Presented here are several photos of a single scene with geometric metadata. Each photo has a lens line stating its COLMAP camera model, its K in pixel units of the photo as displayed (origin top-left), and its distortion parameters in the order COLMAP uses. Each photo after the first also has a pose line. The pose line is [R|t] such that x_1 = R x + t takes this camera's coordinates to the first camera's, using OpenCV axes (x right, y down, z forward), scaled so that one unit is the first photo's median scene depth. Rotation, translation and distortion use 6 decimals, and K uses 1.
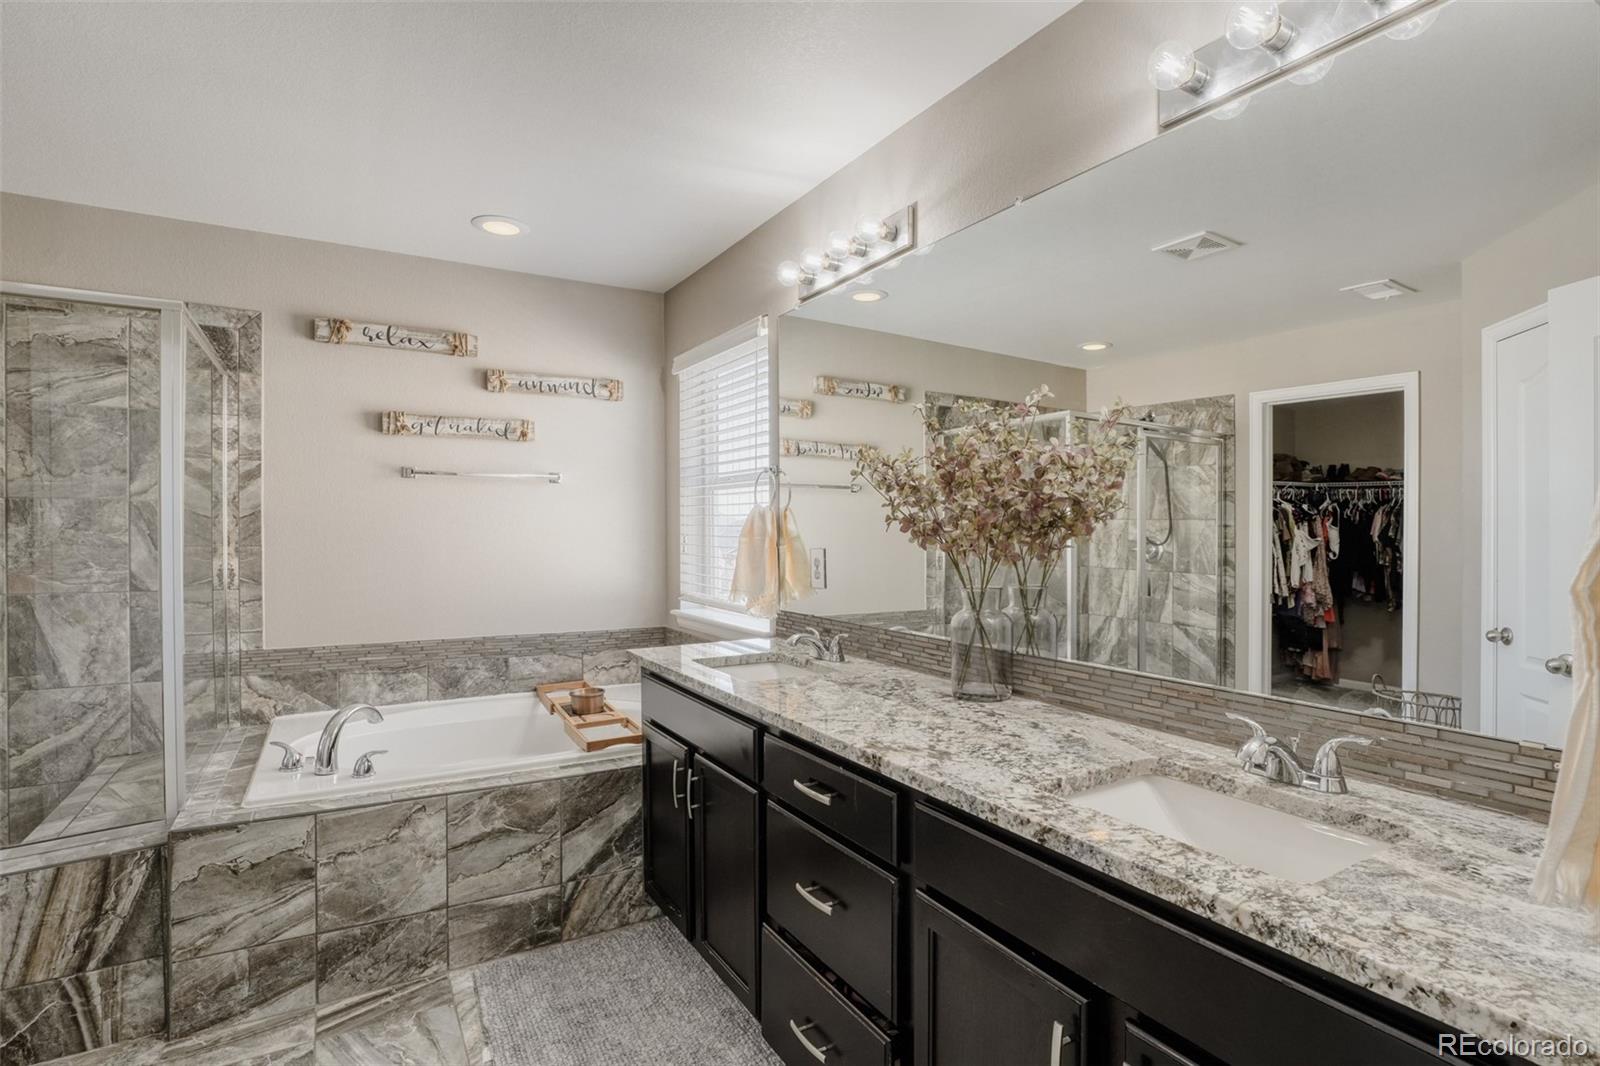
lens RADIAL K [[768.9, 0, 795.3], [0, 768.9, 544.3], [0, 0, 1]] dist [-0.030504, 0.007335]
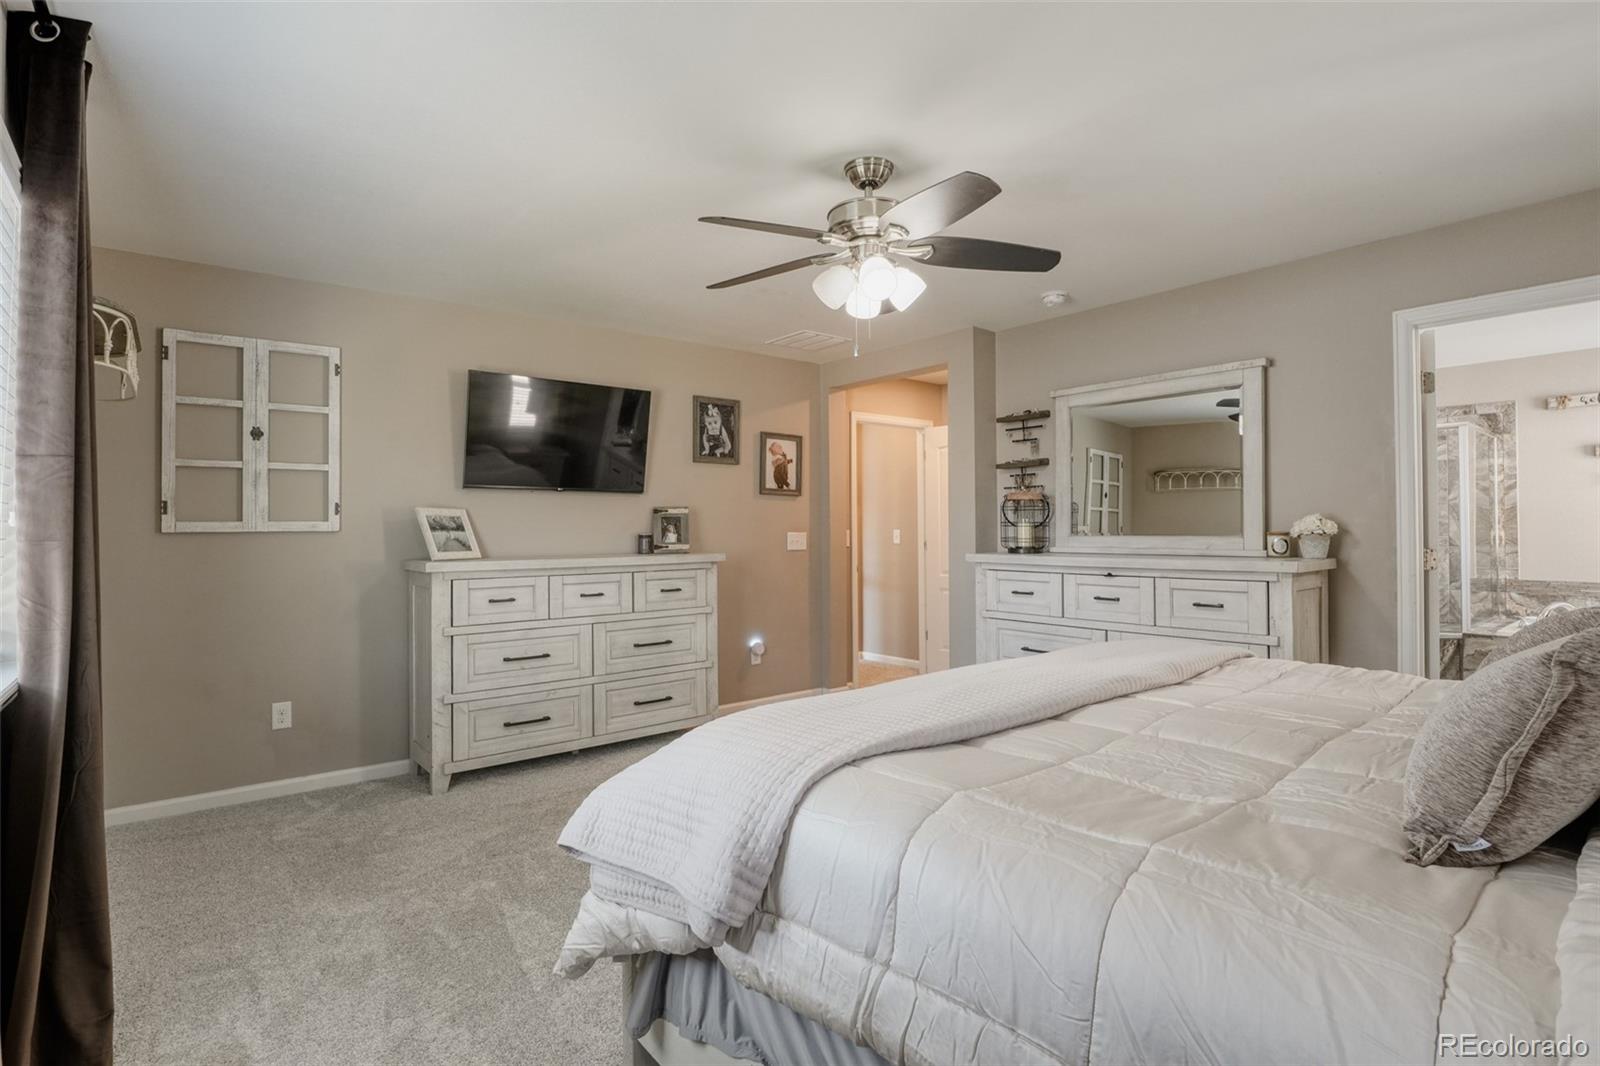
lens RADIAL K [[768.9, 0, 810.0], [0, 768.9, 520.1], [0, 0, 1]] dist [-0.030504, 0.007335]
pose [[0.141966, -0.011768, -0.989802, 0.973199], [-0.002359, 0.999922, -0.012227, 0.020203], [0.989869, 0.004071, 0.141927, -1.090182]]
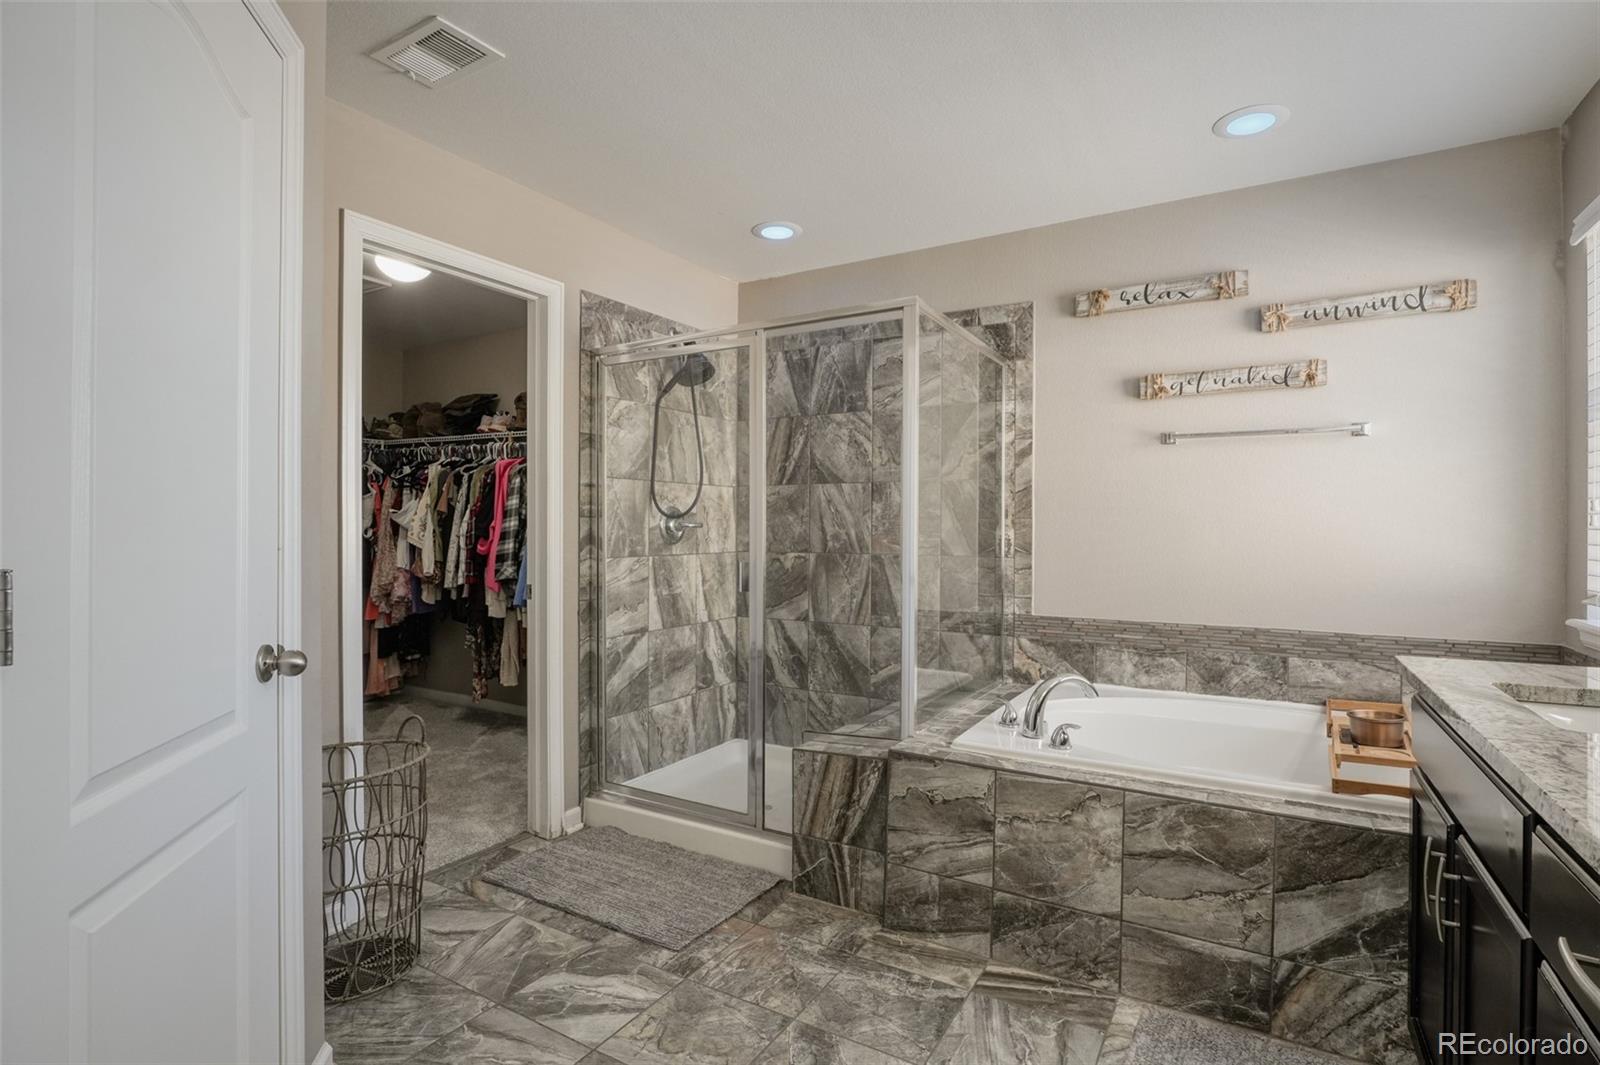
lens RADIAL K [[768.9, 0, 808.4], [0, 768.9, 535.8], [0, 0, 1]] dist [-0.030504, 0.007335]
pose [[0.487331, 0.003629, -0.873210, 0.098876], [-0.015410, 0.999871, -0.004445, 0.039711], [0.873081, 0.015622, 0.487324, 0.209968]]
